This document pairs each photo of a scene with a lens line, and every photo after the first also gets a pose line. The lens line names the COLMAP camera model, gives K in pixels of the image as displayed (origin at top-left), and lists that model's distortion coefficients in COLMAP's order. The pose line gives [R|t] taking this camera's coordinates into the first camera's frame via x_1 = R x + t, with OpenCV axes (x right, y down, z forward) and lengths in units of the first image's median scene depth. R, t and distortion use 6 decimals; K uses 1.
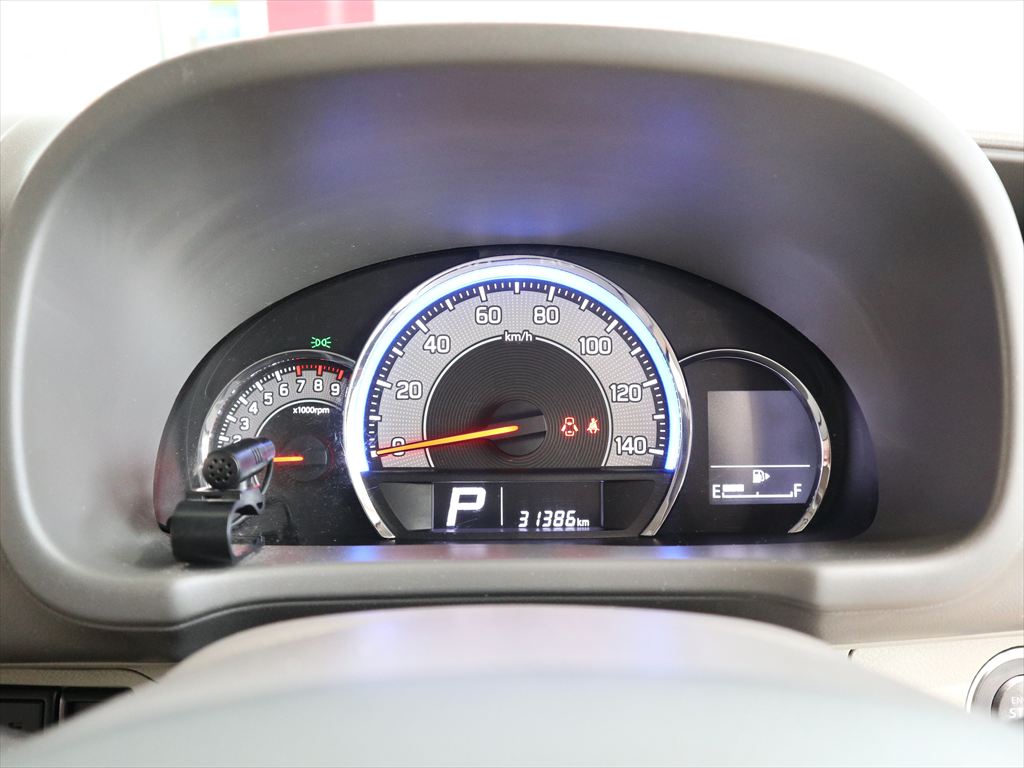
lens RADIAL K [[915.7, 0, 512.0], [0, 915.7, 384.0], [0, 0, 1]] dist [-0.087672, 0.014619]
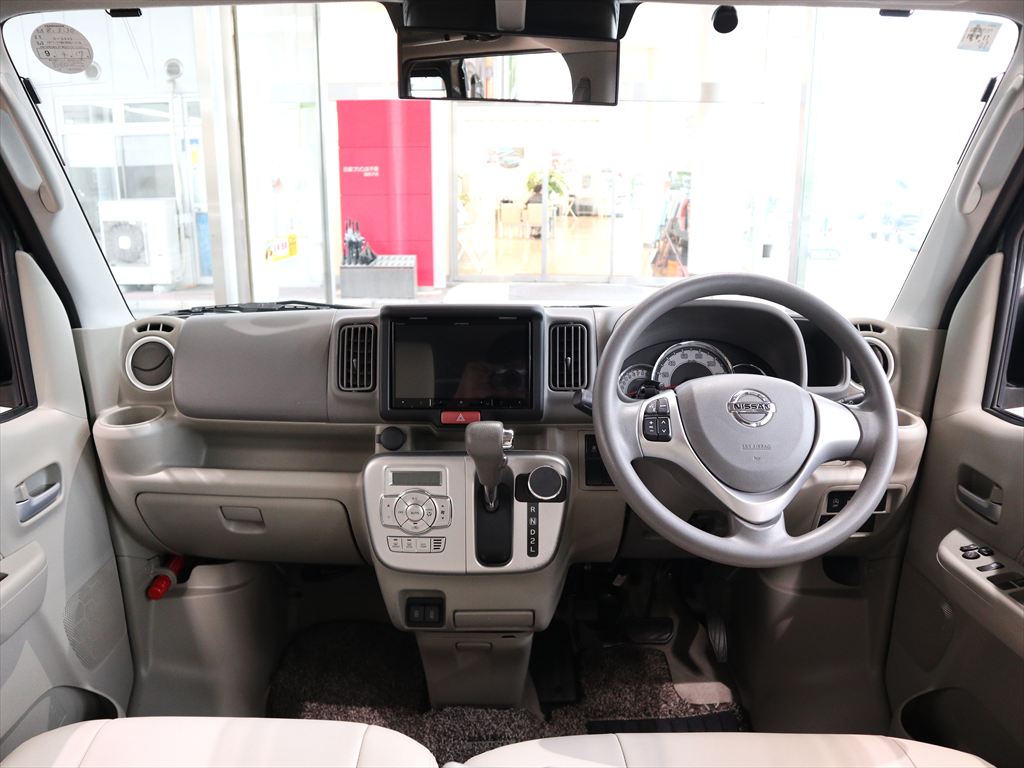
lens RADIAL K [[795.2, 0, 512.0], [0, 795.2, 384.0], [0, 0, 1]] dist [-0.136684, 0.096268]
pose [[0.999726, -0.002296, -0.023302, -0.694004], [-0.000617, 0.992252, -0.124242, 0.470105], [0.023407, 0.124223, 0.991978, -2.389200]]
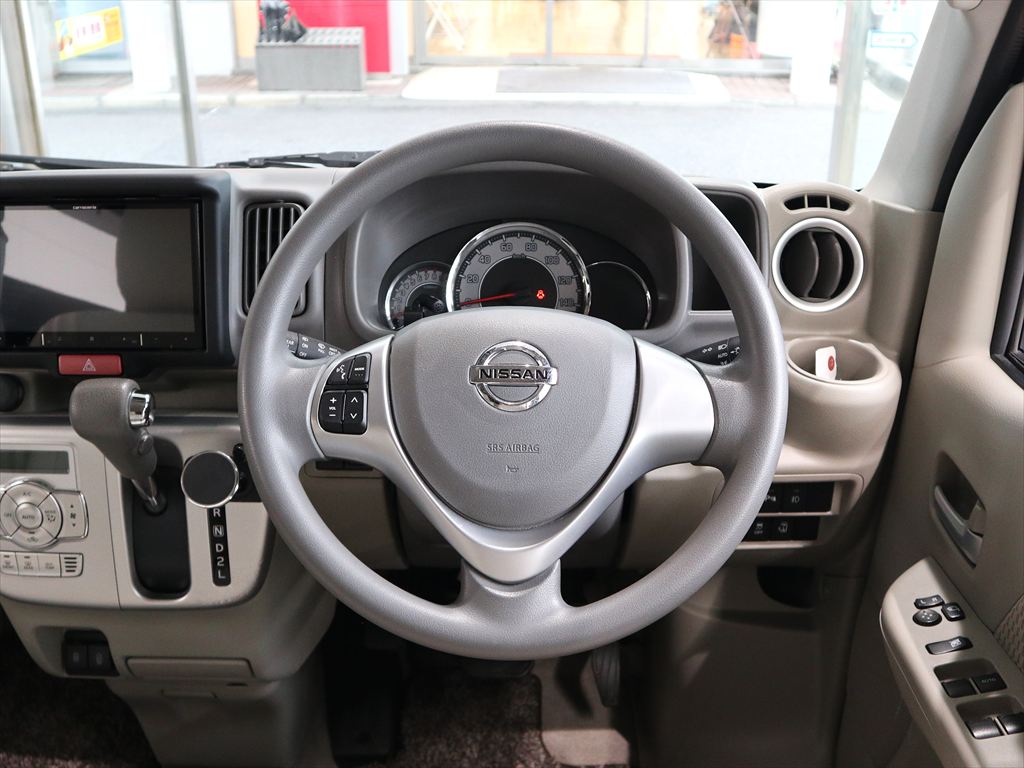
lens RADIAL K [[1083.6, 0, 512.0], [0, 1083.6, 384.0], [0, 0, 1]] dist [-0.123617, 0.053025]
pose [[0.999085, 0.006647, -0.042238, 0.108679], [-0.004905, 0.999139, 0.041208, 0.161917], [0.042476, -0.040963, 0.998257, -1.787518]]
